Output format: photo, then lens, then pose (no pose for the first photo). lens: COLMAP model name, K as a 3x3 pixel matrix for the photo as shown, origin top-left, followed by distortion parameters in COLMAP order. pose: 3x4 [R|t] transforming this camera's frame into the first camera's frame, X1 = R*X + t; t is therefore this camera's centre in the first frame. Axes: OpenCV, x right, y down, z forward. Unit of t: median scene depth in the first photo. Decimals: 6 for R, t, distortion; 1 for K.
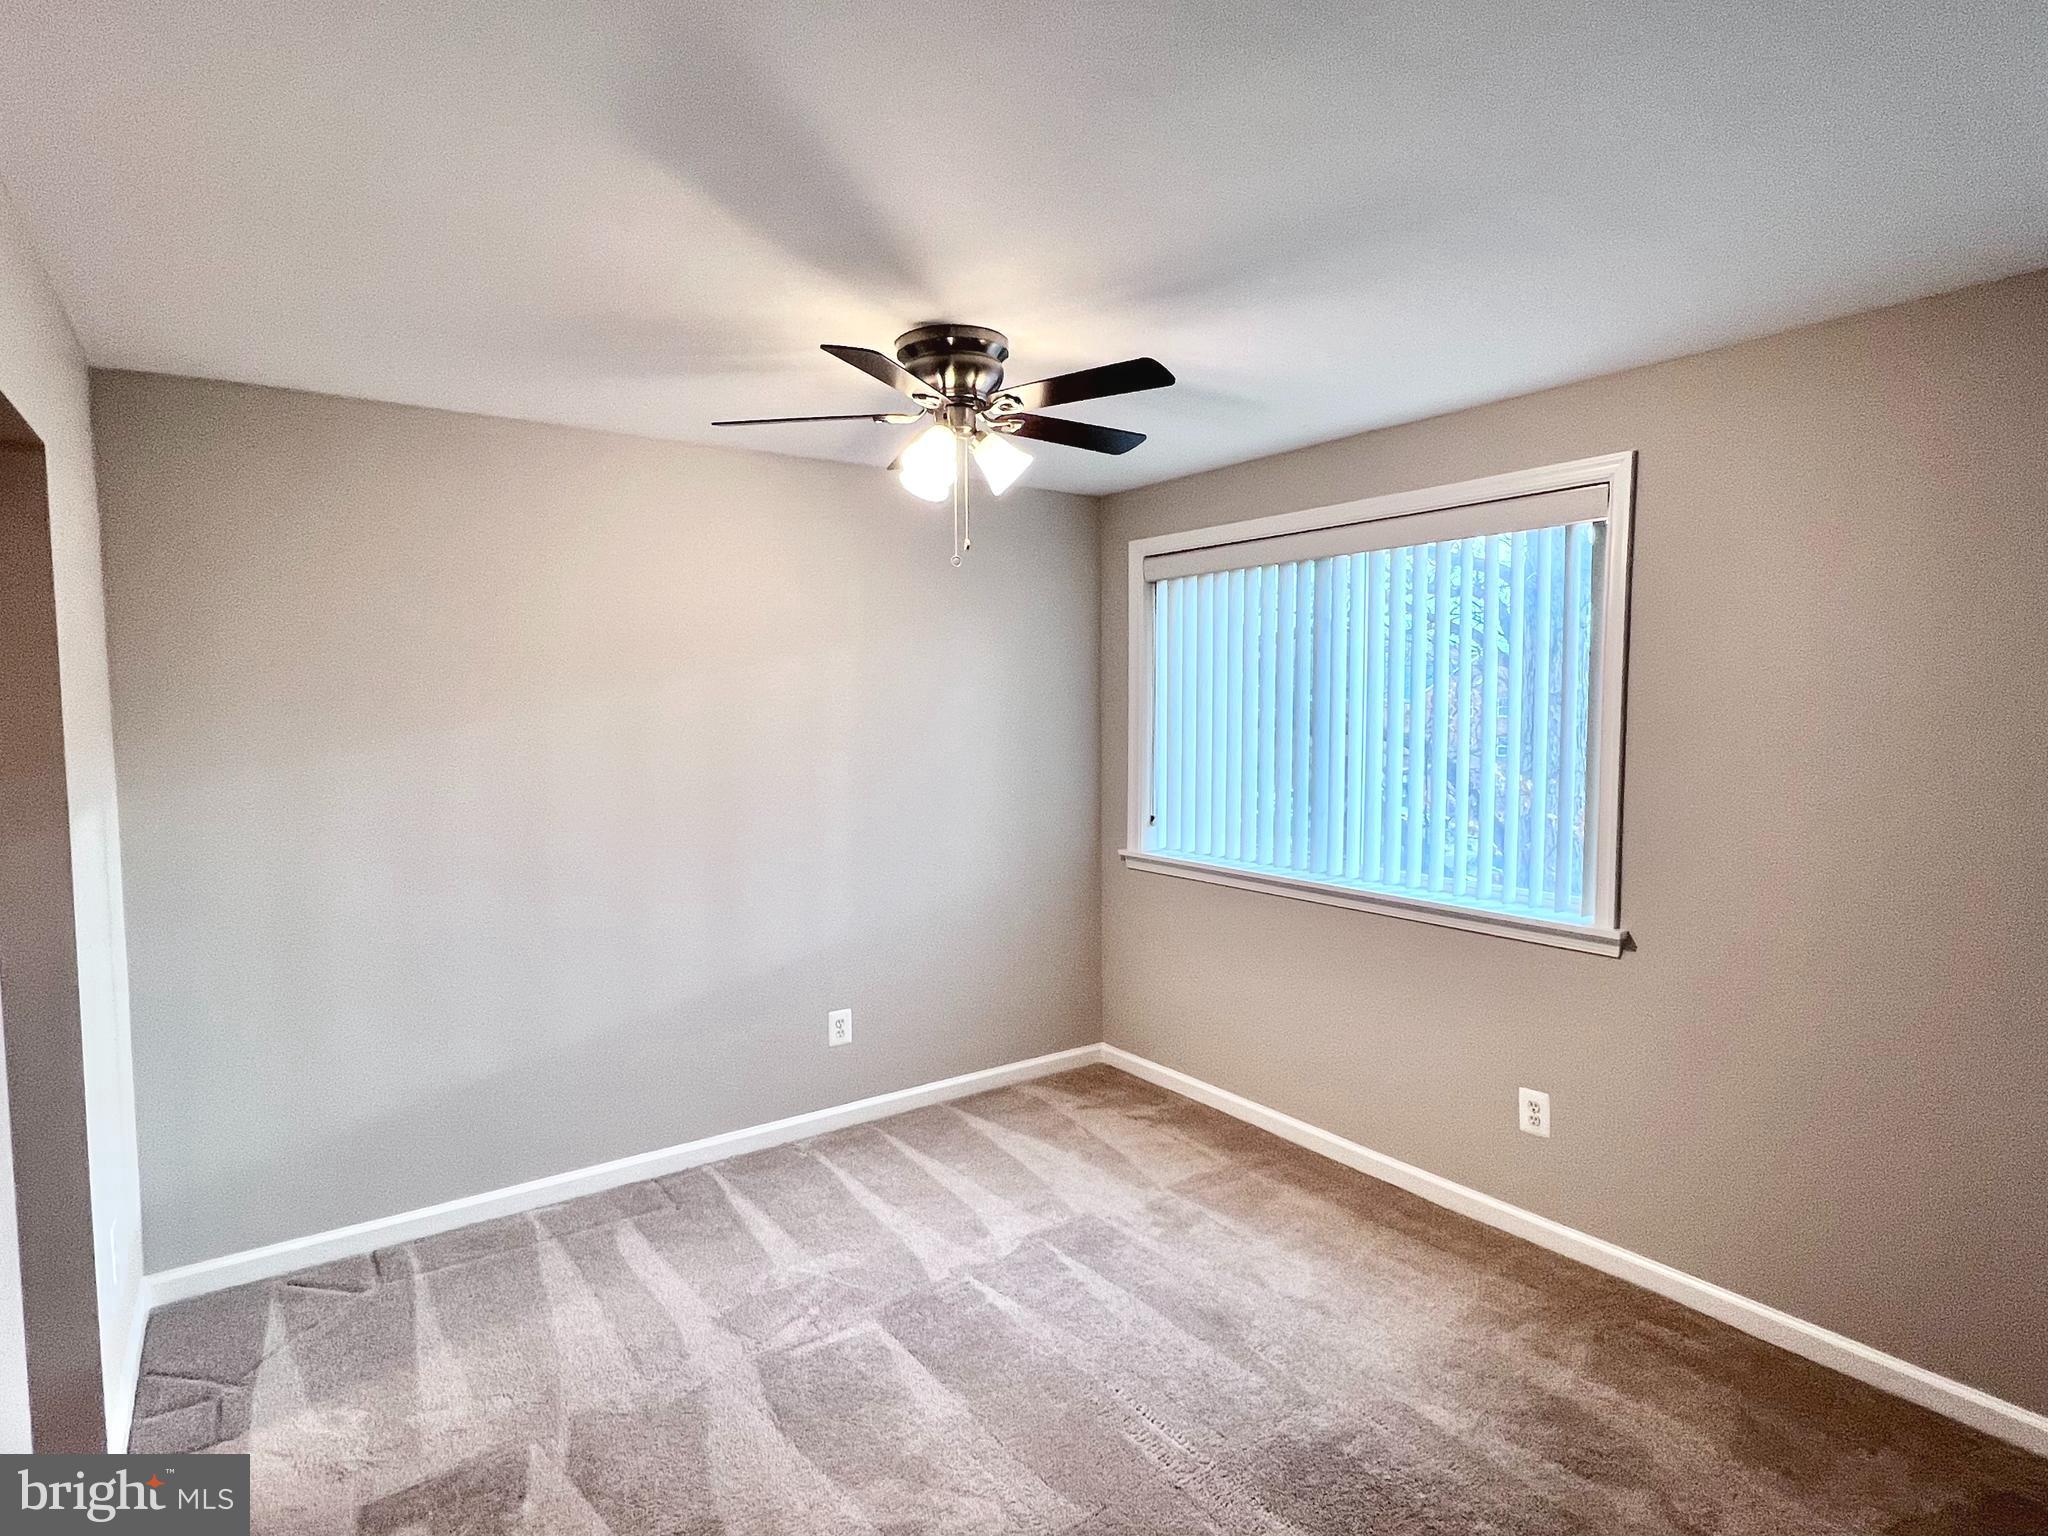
lens RADIAL K [[1083.5, 0, 1022.3], [0, 1083.5, 774.4], [0, 0, 1]] dist [-0.000511, -0.001769]
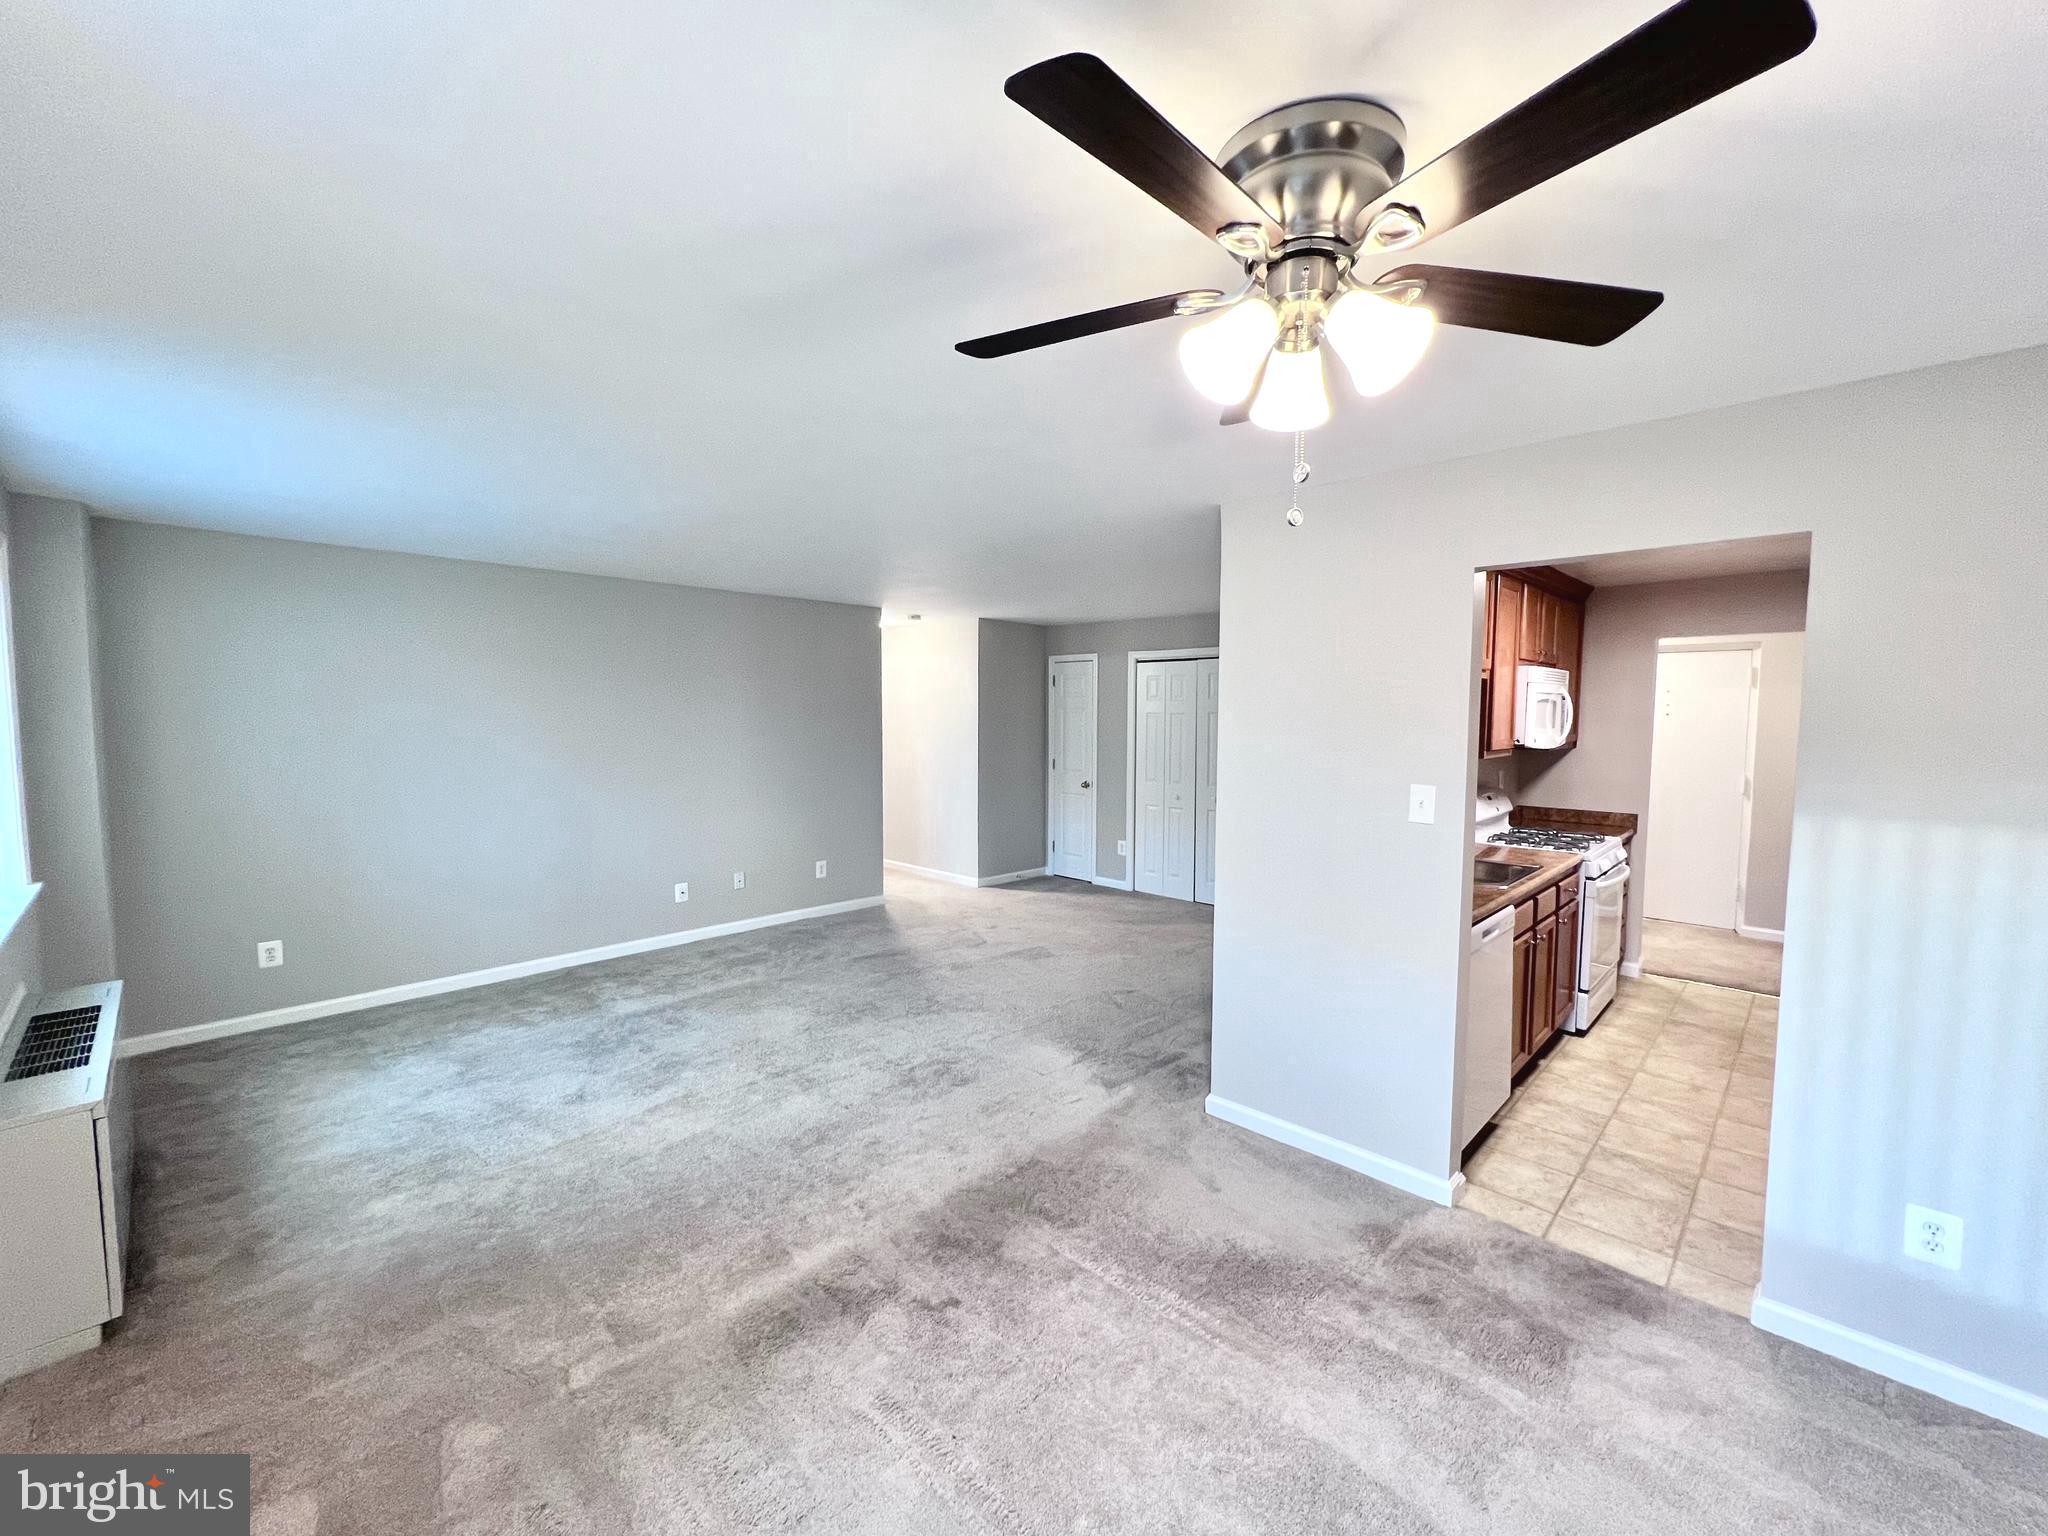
lens RADIAL K [[831.4, 0, 1019.7], [0, 831.4, 771.2], [0, 0, 1]] dist [-0.001645, -0.000102]
pose [[-0.984740, 0.016182, -0.173279, 0.145271], [-0.008888, 0.989693, 0.142930, -0.093405], [0.173806, 0.142289, -0.974446, 1.172329]]
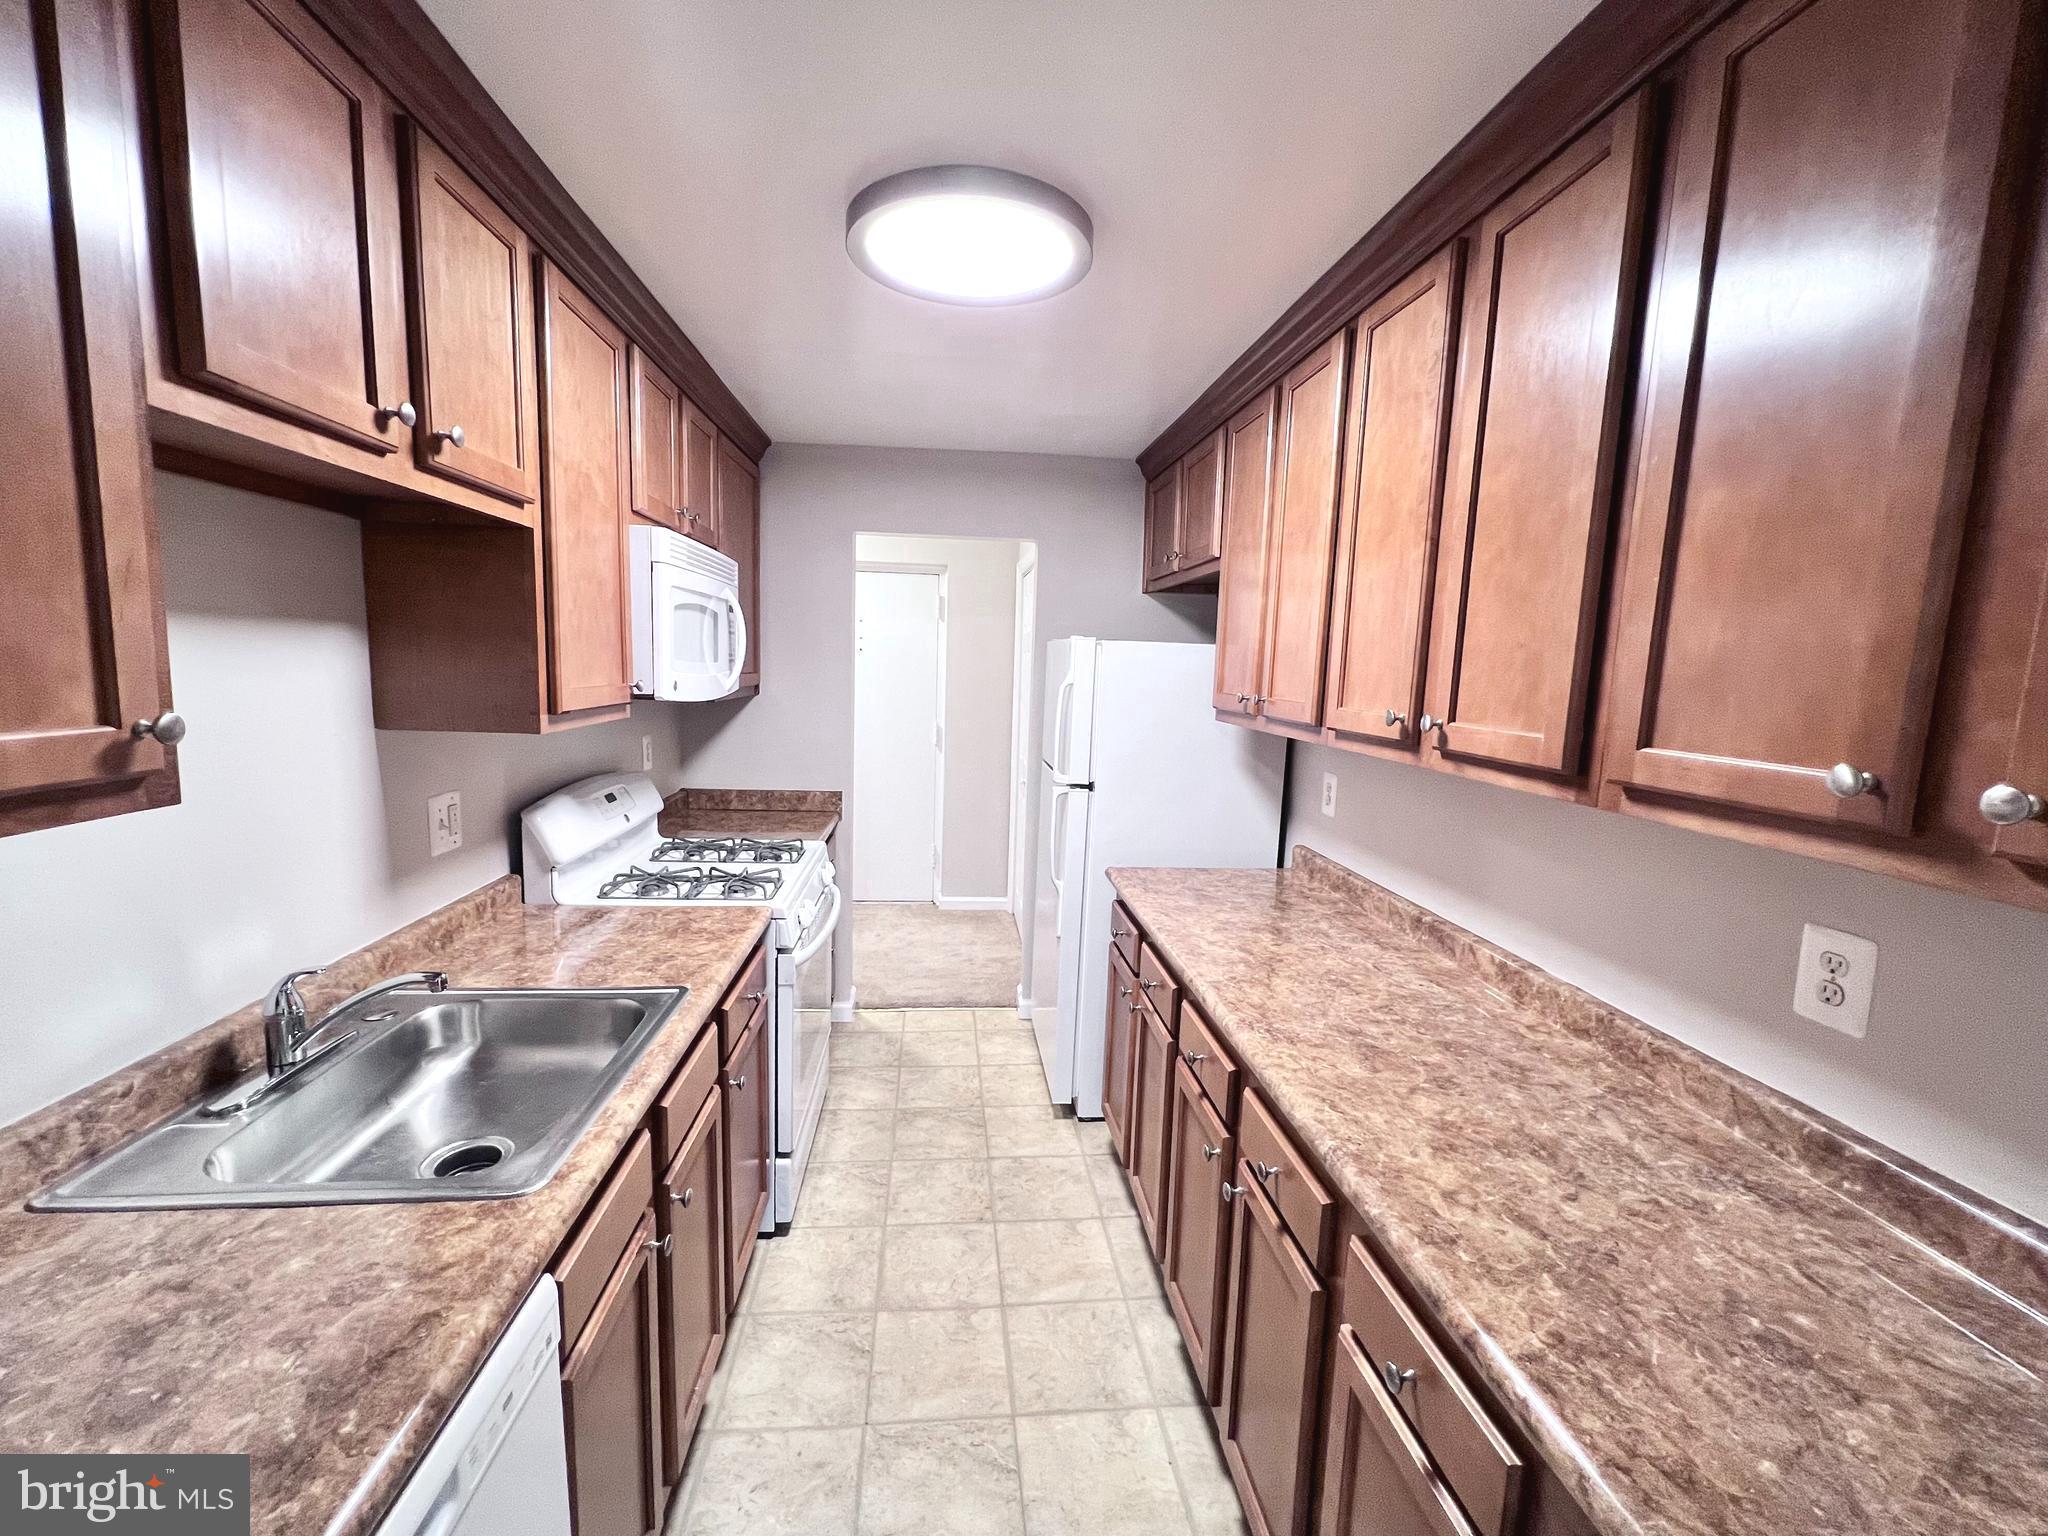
lens RADIAL K [[831.4, 0, 1015.2], [0, 831.4, 773.1], [0, 0, 1]] dist [-0.001645, -0.000102]
pose [[-0.503502, 0.102988, -0.857834, -0.477114], [-0.093323, 0.980579, 0.172500, -0.027937], [0.858939, 0.166910, -0.484112, 0.558076]]
